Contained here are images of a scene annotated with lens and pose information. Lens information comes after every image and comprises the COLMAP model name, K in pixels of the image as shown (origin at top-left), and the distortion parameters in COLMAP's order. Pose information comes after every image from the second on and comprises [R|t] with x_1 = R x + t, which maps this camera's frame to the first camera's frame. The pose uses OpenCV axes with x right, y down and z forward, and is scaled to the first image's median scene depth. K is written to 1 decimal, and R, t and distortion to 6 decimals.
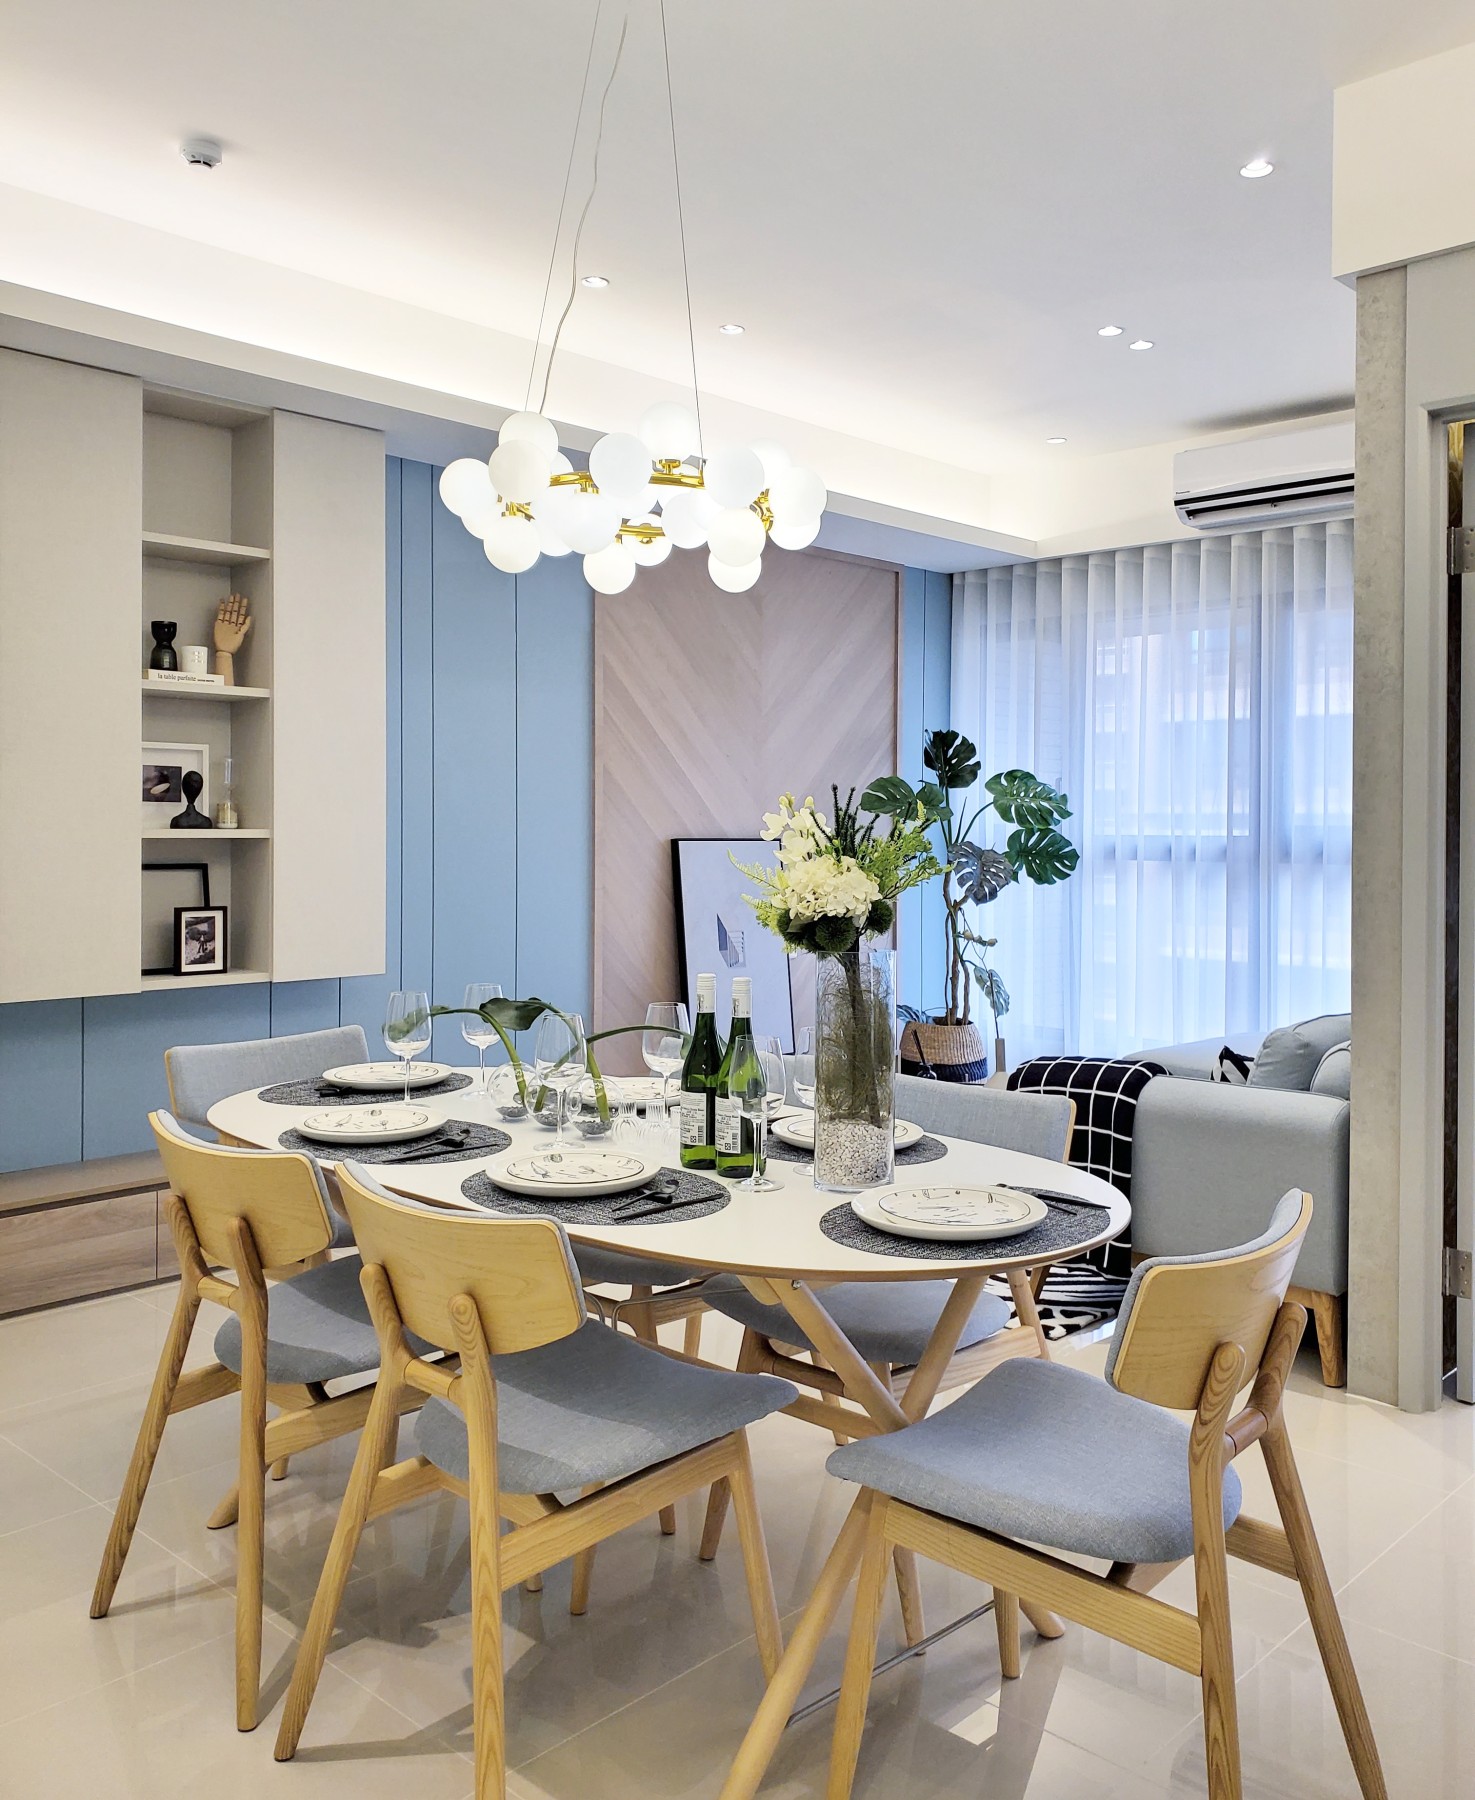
lens RADIAL K [[1455.1, 0, 730.0], [0, 1455.1, 856.2], [0, 0, 1]] dist [0.010592, -0.000678]
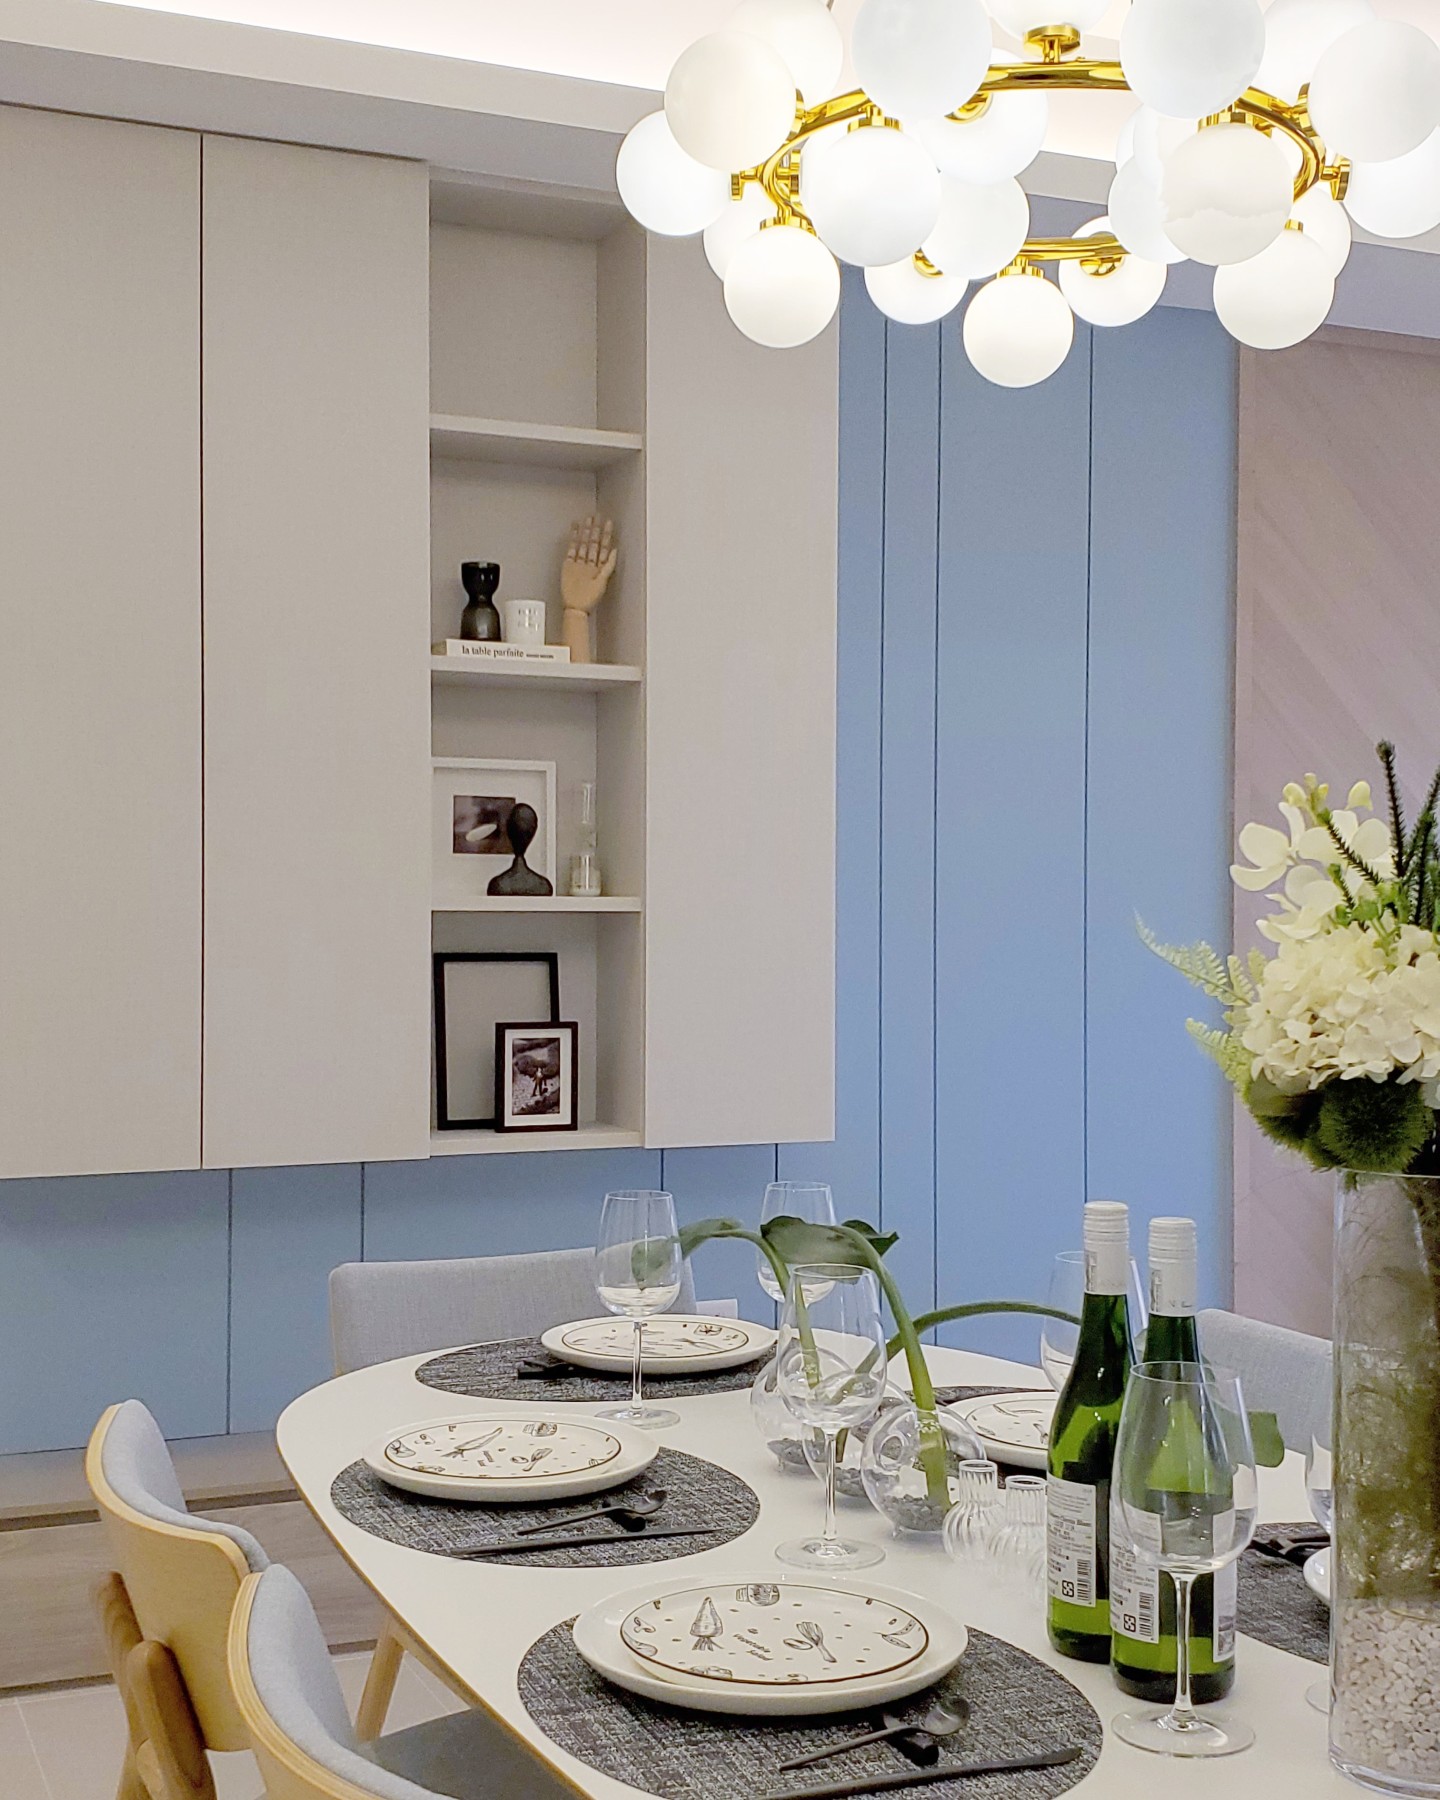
lens RADIAL K [[2183.7, 0, 679.1], [0, 2183.7, 950.8], [0, 0, 1]] dist [0.185521, -0.638253]
pose [[0.919966, 0.006337, -0.391946, 0.058421], [-0.006652, 0.999978, 0.000554, 0.003470], [0.391941, 0.002098, 0.919988, 0.169762]]
